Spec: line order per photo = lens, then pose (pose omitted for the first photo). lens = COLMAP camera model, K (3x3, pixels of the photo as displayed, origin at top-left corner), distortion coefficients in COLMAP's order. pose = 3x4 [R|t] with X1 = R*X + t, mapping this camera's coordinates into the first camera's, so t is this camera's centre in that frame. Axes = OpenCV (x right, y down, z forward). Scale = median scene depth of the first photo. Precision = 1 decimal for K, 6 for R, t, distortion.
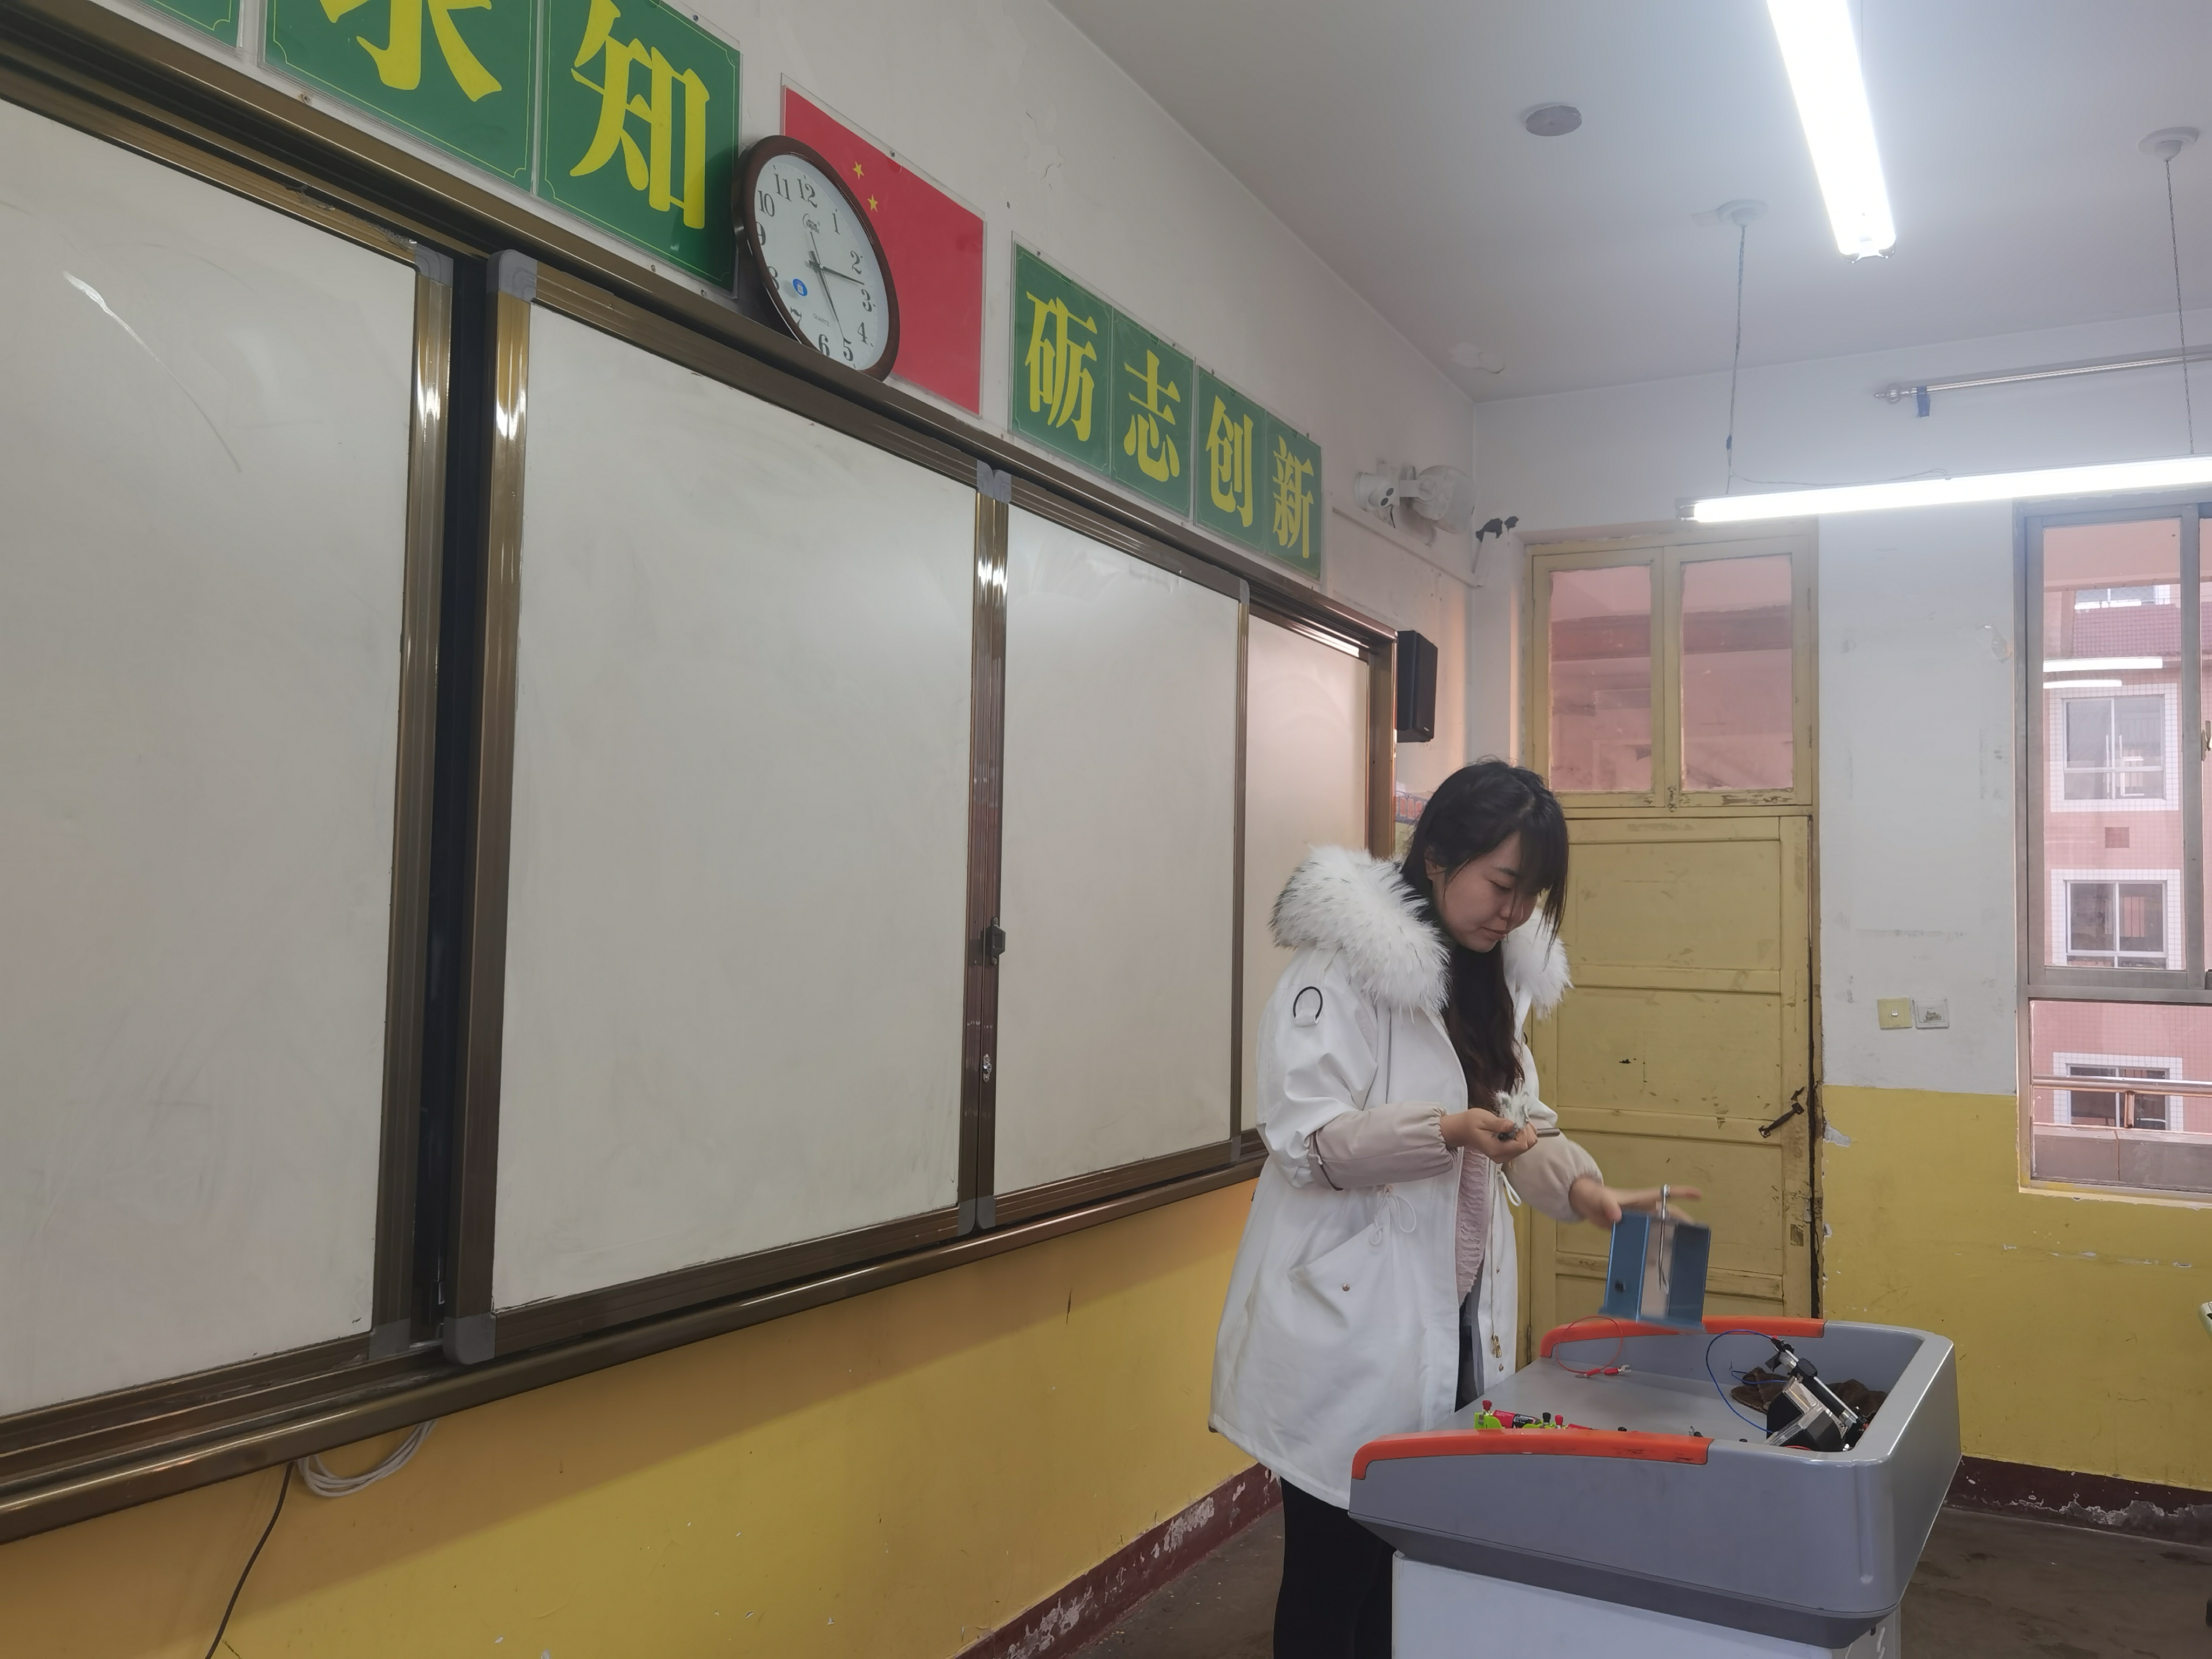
lens RADIAL K [[1761.5, 0, 1115.0], [0, 1761.5, 829.9], [0, 0, 1]] dist [0.005519, 0.012982]
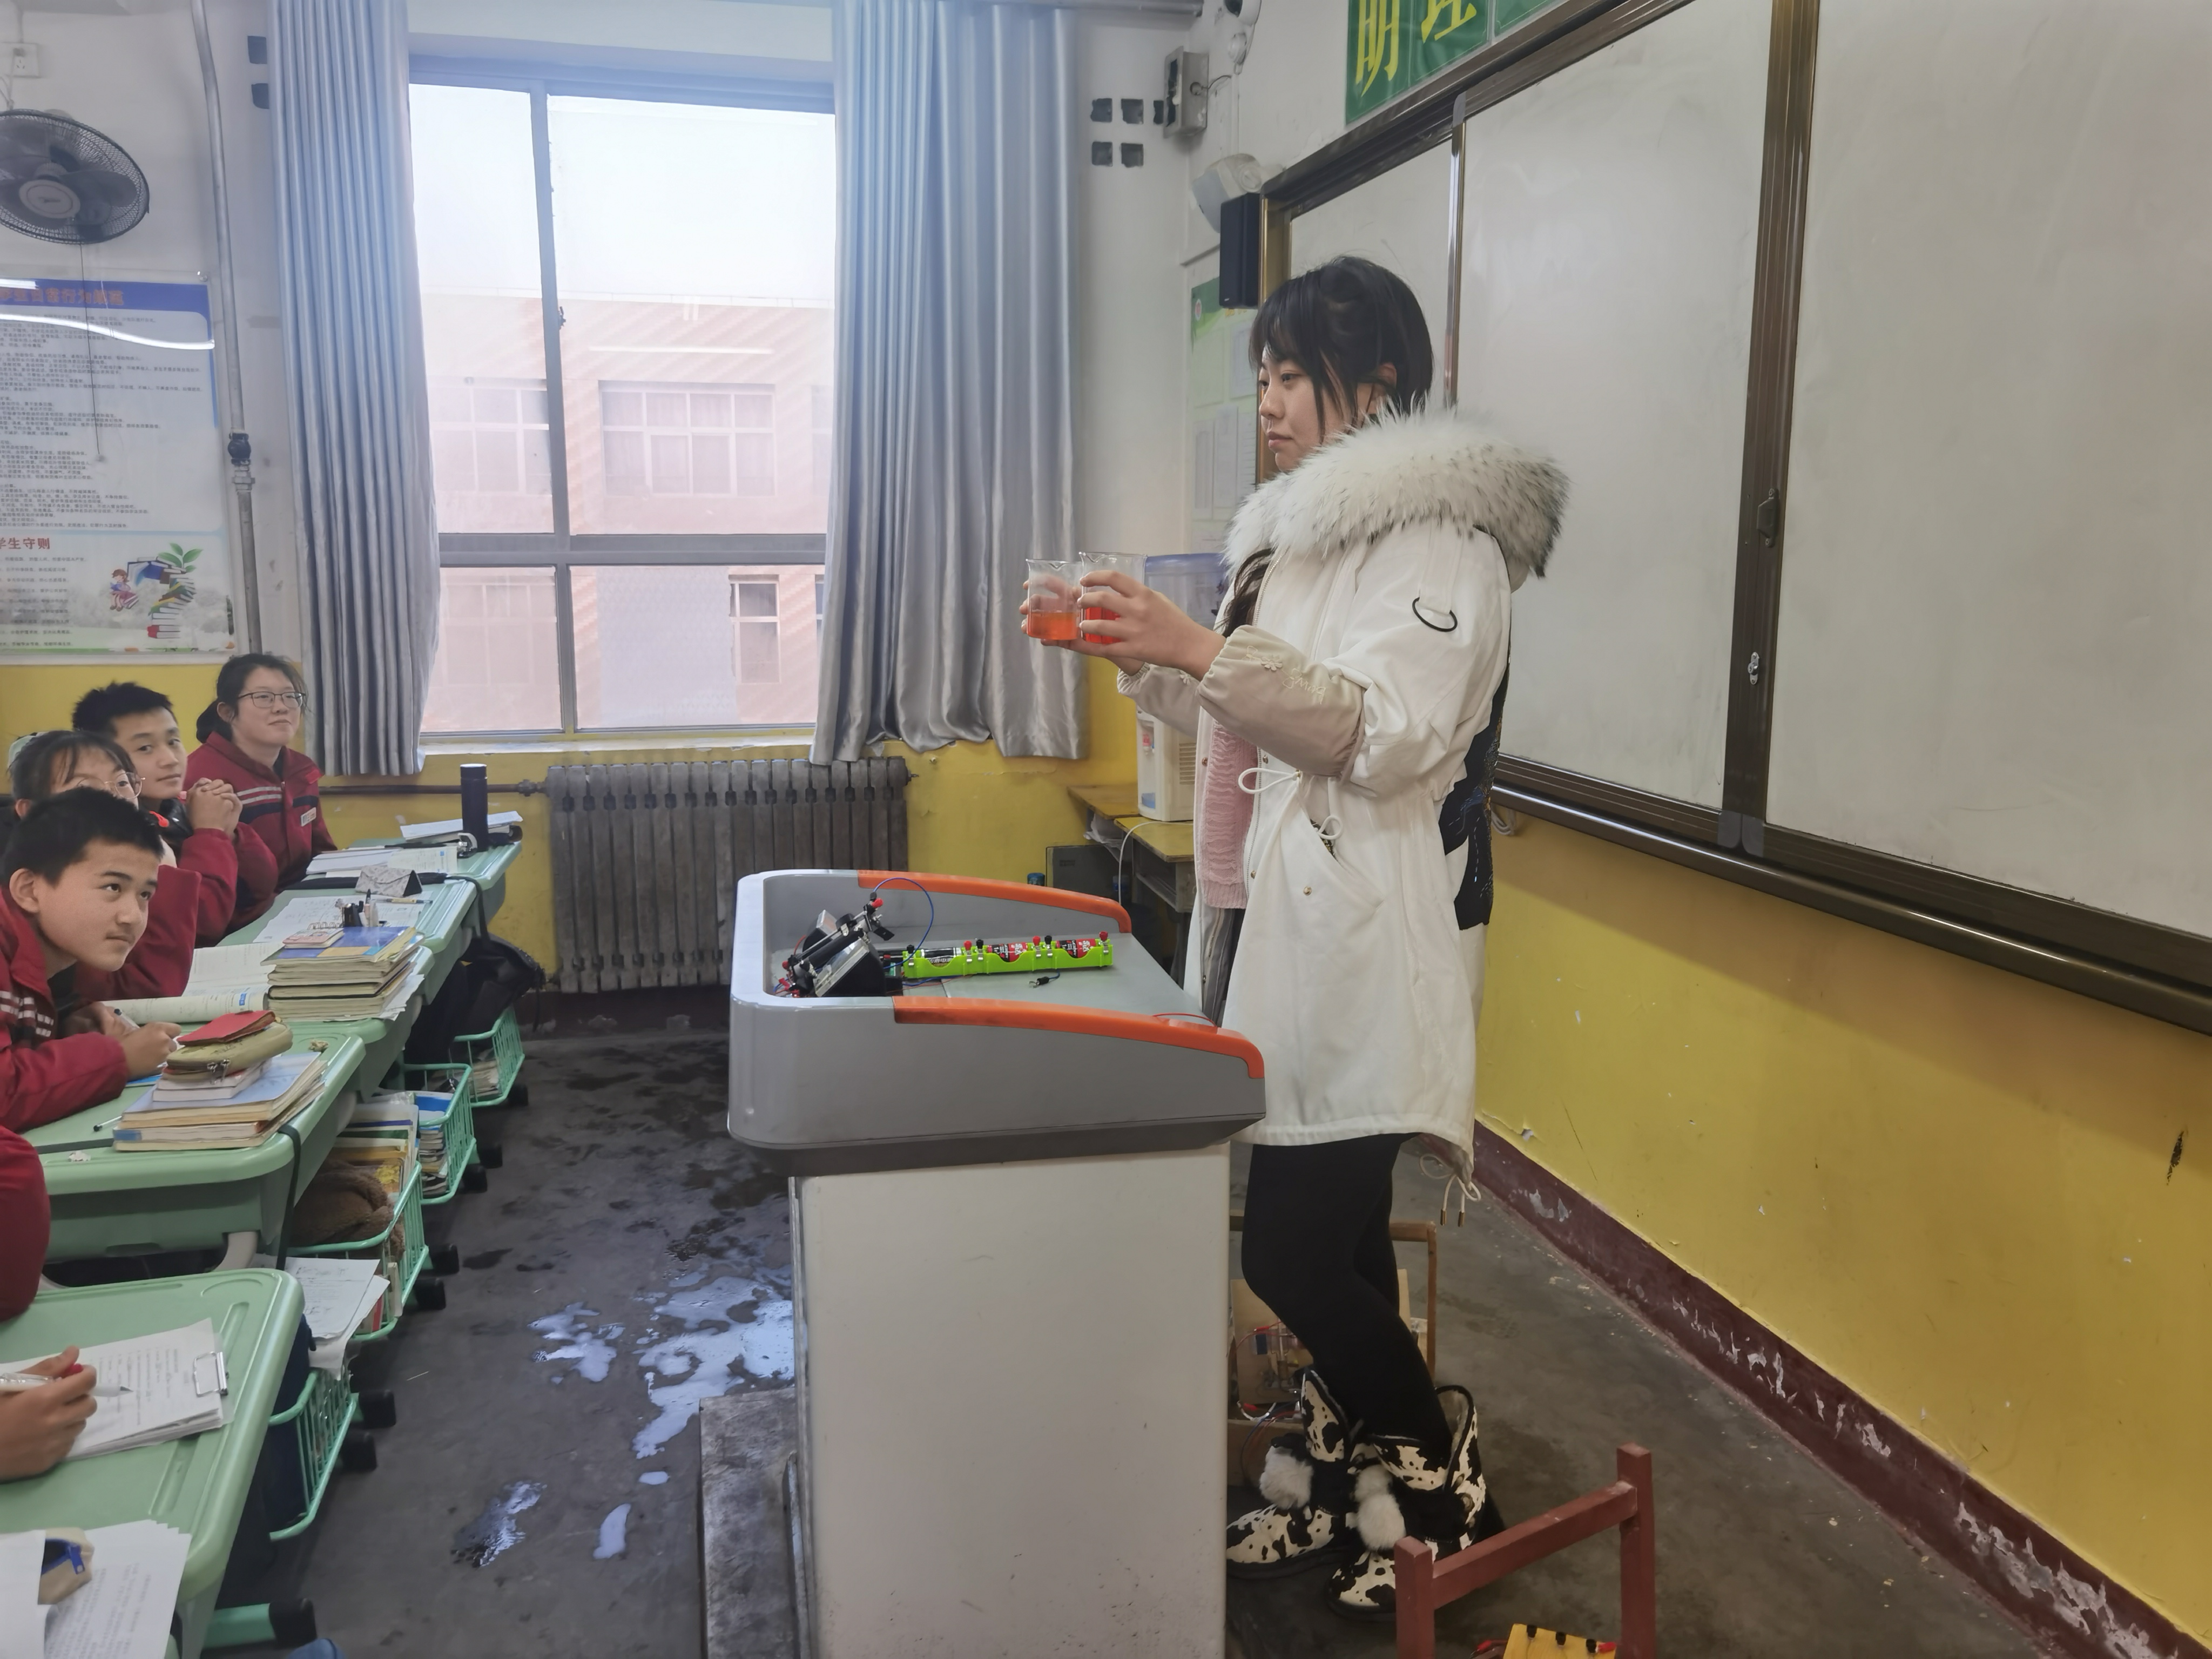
lens RADIAL K [[1761.5, 0, 1138.6], [0, 1761.5, 814.3], [0, 0, 1]] dist [0.005519, 0.012982]
pose [[-0.735190, 0.084618, -0.672559, 0.501400], [0.020118, 0.994465, 0.103127, 0.077728], [0.677562, 0.062287, -0.732823, 0.988997]]
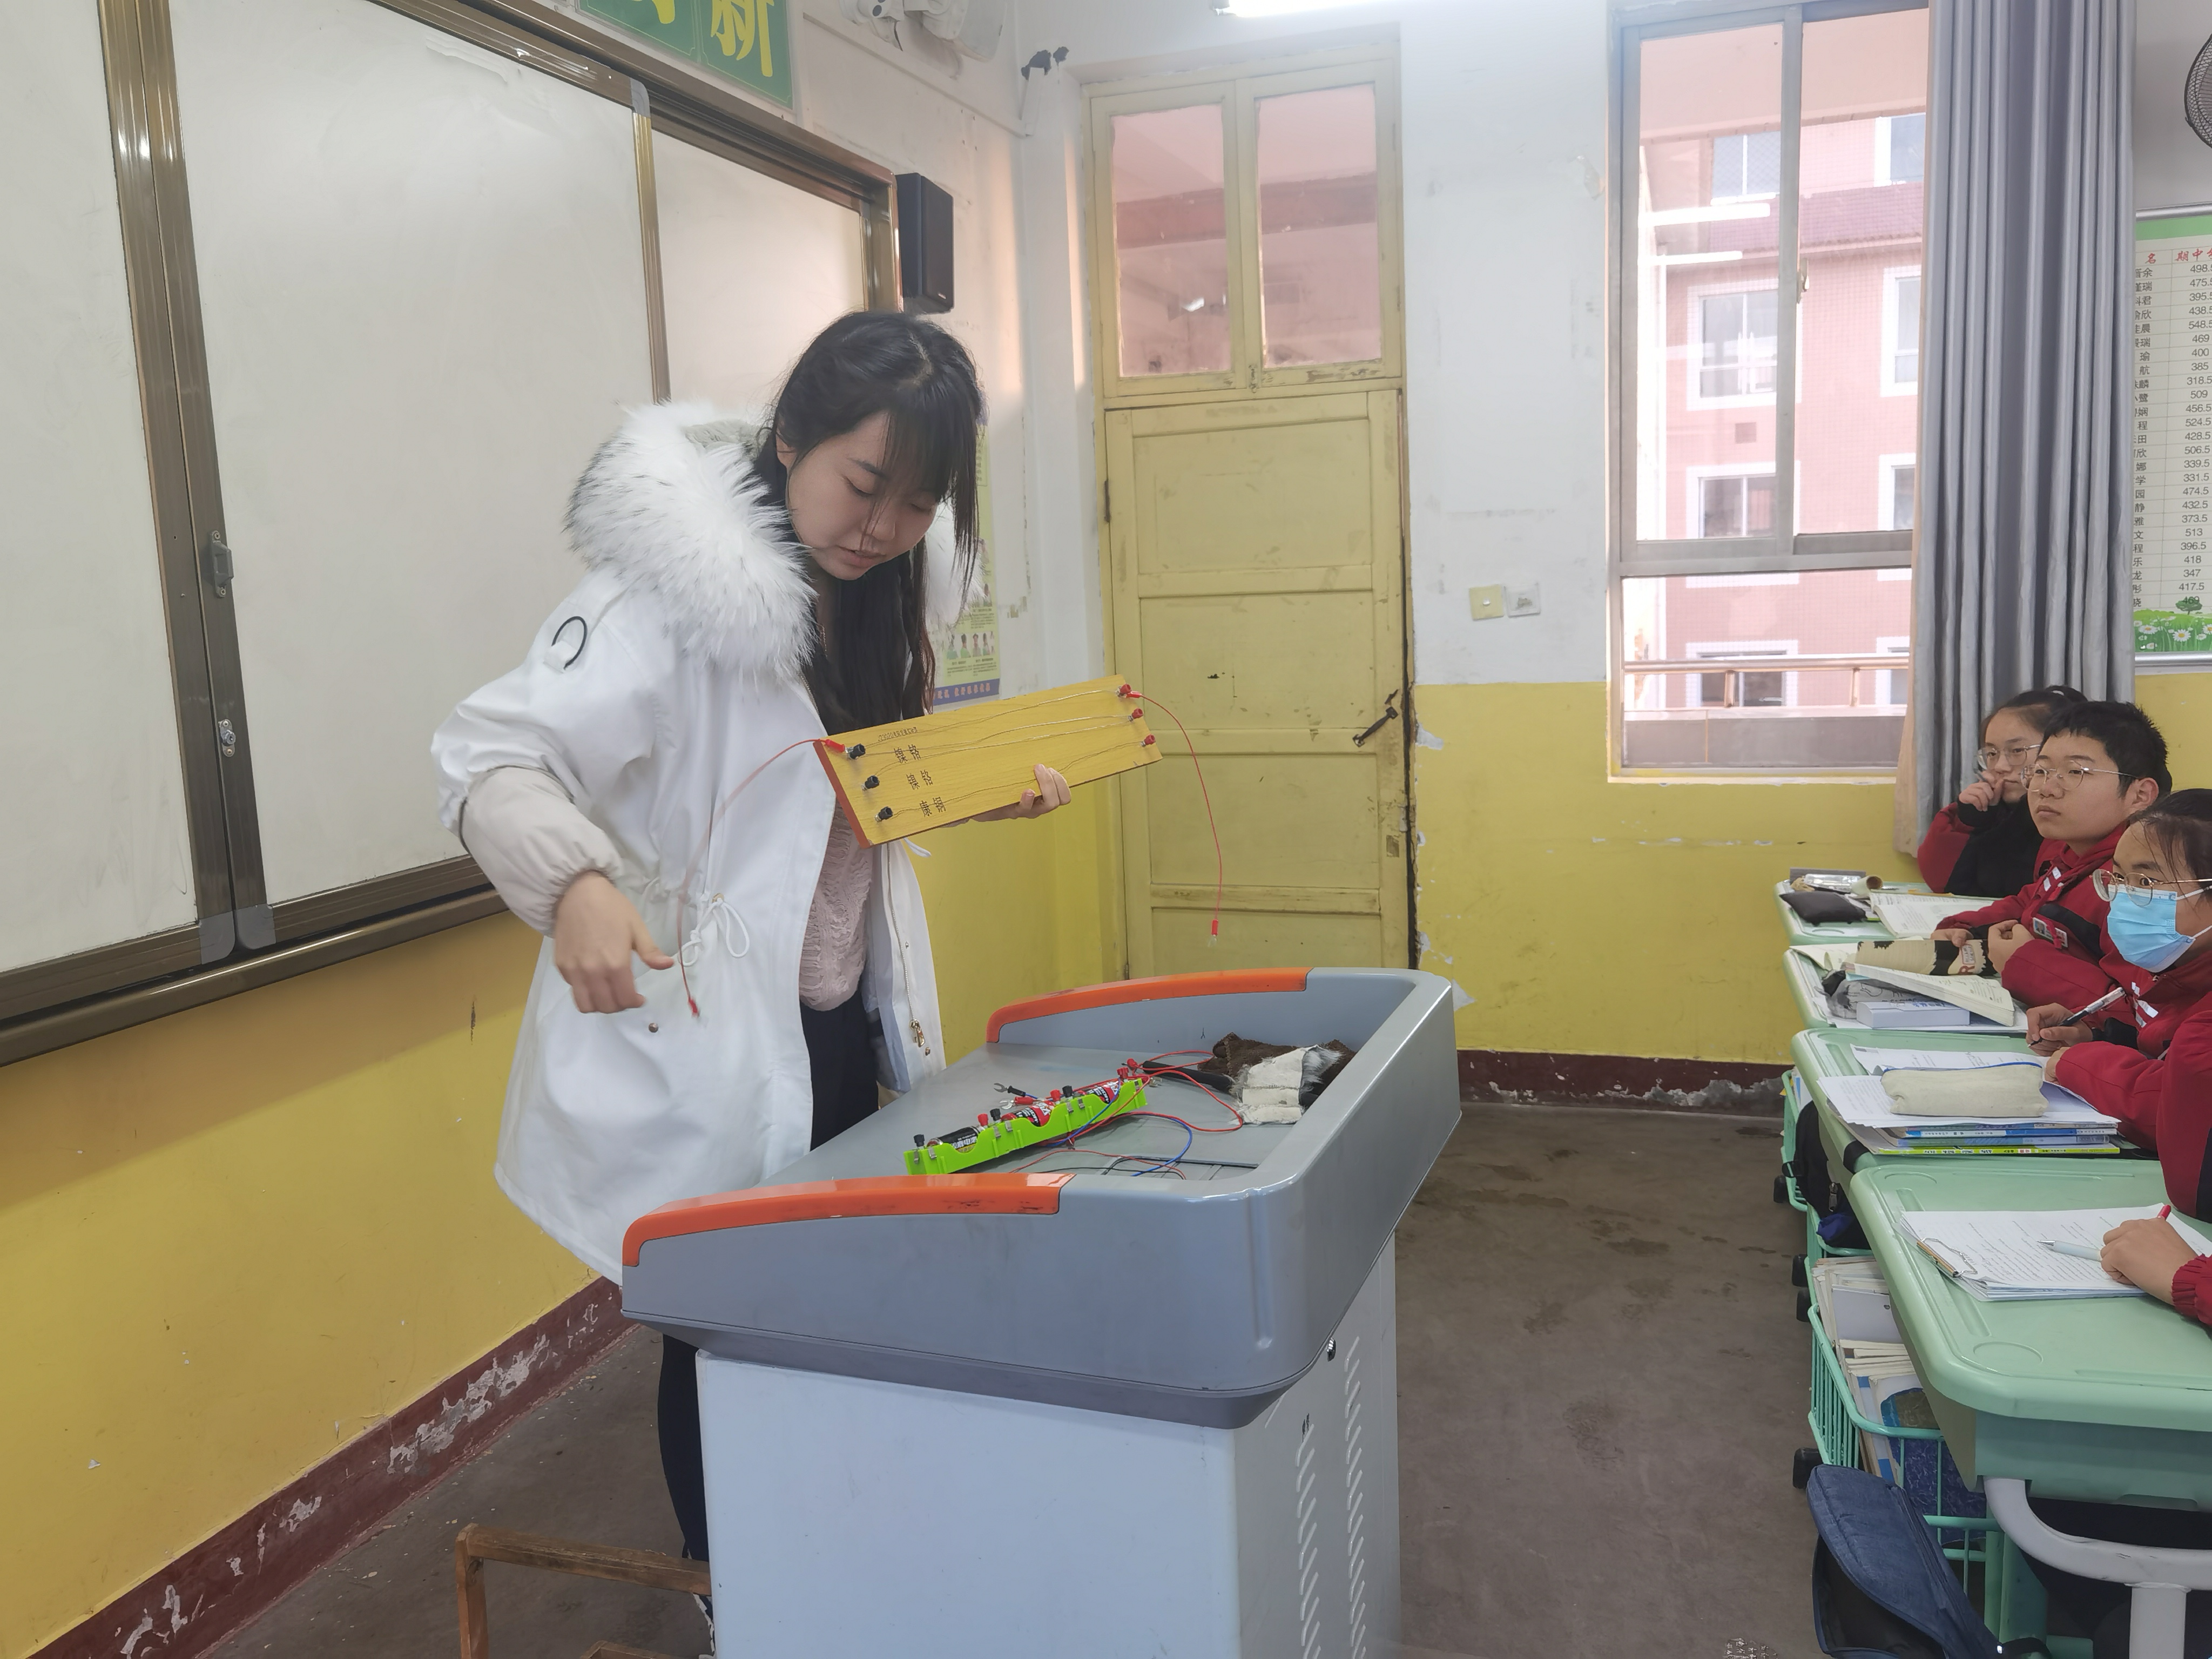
lens RADIAL K [[1761.5, 0, 1098.5], [0, 1761.5, 802.5], [0, 0, 1]] dist [0.005519, 0.012982]
pose [[0.984635, -0.082093, 0.154123, 0.116764], [0.052487, 0.980925, 0.187167, 0.030109], [-0.166548, -0.176202, 0.970162, 0.154614]]
